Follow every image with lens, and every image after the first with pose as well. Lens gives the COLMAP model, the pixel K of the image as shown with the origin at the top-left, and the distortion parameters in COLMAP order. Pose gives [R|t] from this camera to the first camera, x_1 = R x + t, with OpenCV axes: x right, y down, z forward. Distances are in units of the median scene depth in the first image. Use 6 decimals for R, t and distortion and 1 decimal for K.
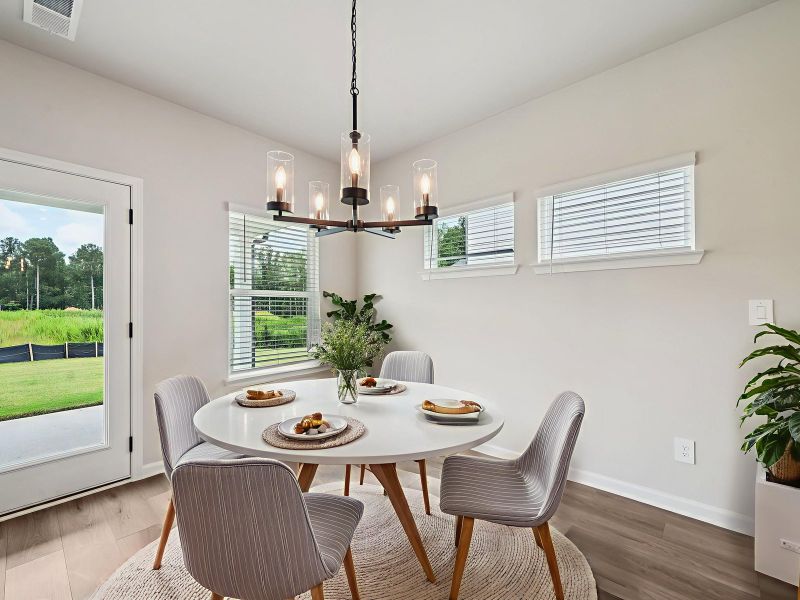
lens RADIAL K [[352.1, 0, 393.4], [0, 352.1, 305.2], [0, 0, 1]] dist [0.002205, 0.000174]
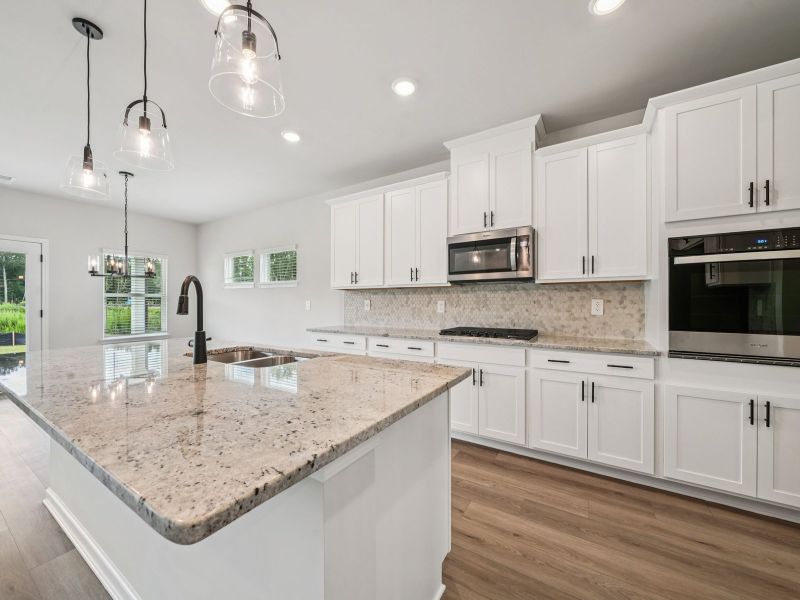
lens RADIAL K [[309.5, 0, 399.3], [0, 309.5, 303.9], [0, 0, 1]] dist [0.001758, -0.000142]
pose [[0.980362, 0.005623, 0.197128, 0.944691], [-0.007422, 0.999937, 0.008387, -0.012869], [-0.197068, -0.009685, 0.980342, -1.185836]]
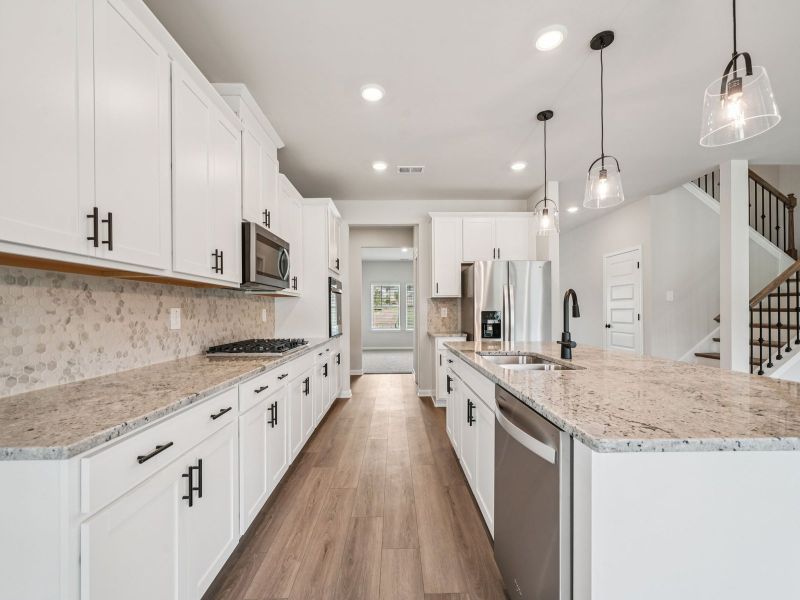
lens RADIAL K [[352.1, 0, 401.1], [0, 352.1, 304.4], [0, 0, 1]] dist [0.002205, 0.000174]
pose [[-0.693383, 0.025960, 0.720101, 0.363618], [0.006974, 0.999546, -0.029318, 0.003558], [-0.720535, -0.015307, -0.693249, 0.327331]]
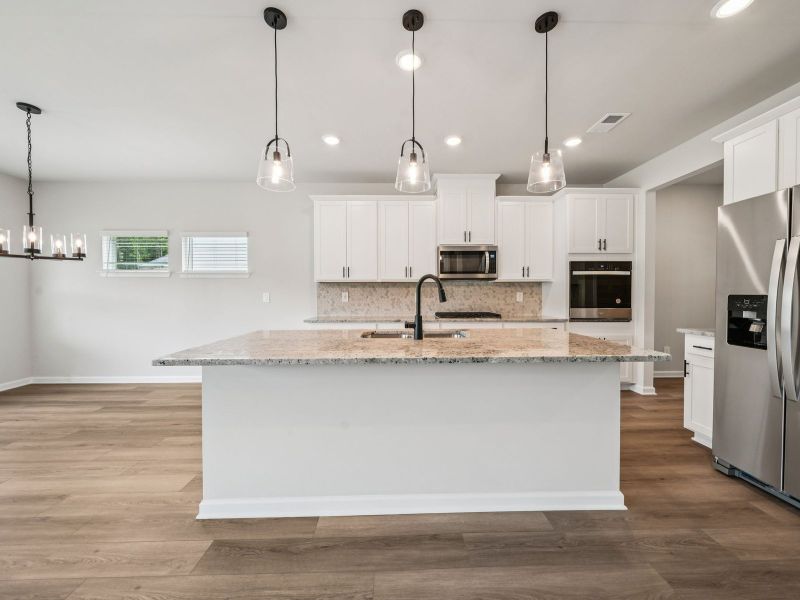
lens RADIAL K [[309.5, 0, 399.1], [0, 309.5, 300.3], [0, 0, 1]] dist [0.001758, -0.000142]
pose [[0.715493, -0.009316, 0.698557, 0.093115], [-0.005938, 0.999794, 0.019416, -0.008308], [-0.698594, -0.018039, 0.715291, -1.062518]]
